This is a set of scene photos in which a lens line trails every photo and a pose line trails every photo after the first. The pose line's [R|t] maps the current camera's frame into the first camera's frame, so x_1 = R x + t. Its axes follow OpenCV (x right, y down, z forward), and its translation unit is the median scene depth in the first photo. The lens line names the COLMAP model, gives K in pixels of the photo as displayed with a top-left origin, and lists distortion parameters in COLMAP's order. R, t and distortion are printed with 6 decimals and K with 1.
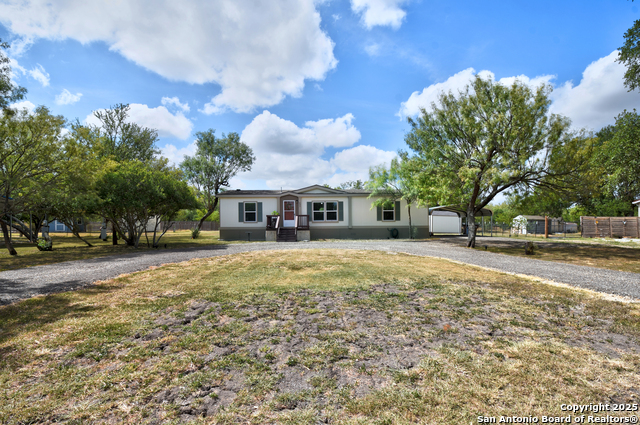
lens RADIAL K [[341.6, 0, 316.2], [0, 341.6, 217.5], [0, 0, 1]] dist [0.004229, -0.000501]
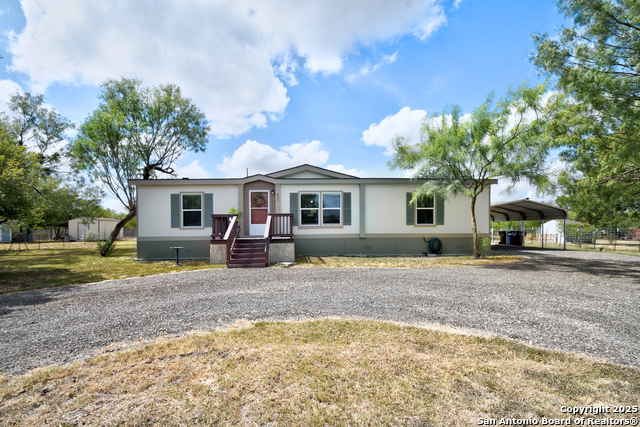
lens RADIAL K [[291.7, 0, 312.3], [0, 291.7, 225.3], [0, 0, 1]] dist [0.001756, -0.000270]
pose [[0.999432, -0.001969, 0.033652, -0.005349], [0.001865, 0.999993, 0.003118, 0.008120], [-0.033658, -0.003053, 0.999429, 0.497107]]
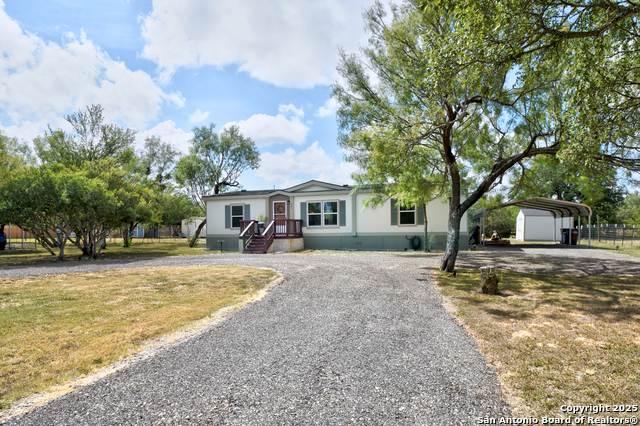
lens RADIAL K [[360.0, 0, 323.8], [0, 360.0, 207.8], [0, 0, 1]] dist [-0.037642, 0.000308]
pose [[0.953715, -0.022484, -0.299871, 0.275833], [0.013148, 0.999365, -0.033114, -0.004742], [0.300425, 0.027639, 0.953405, 0.217918]]
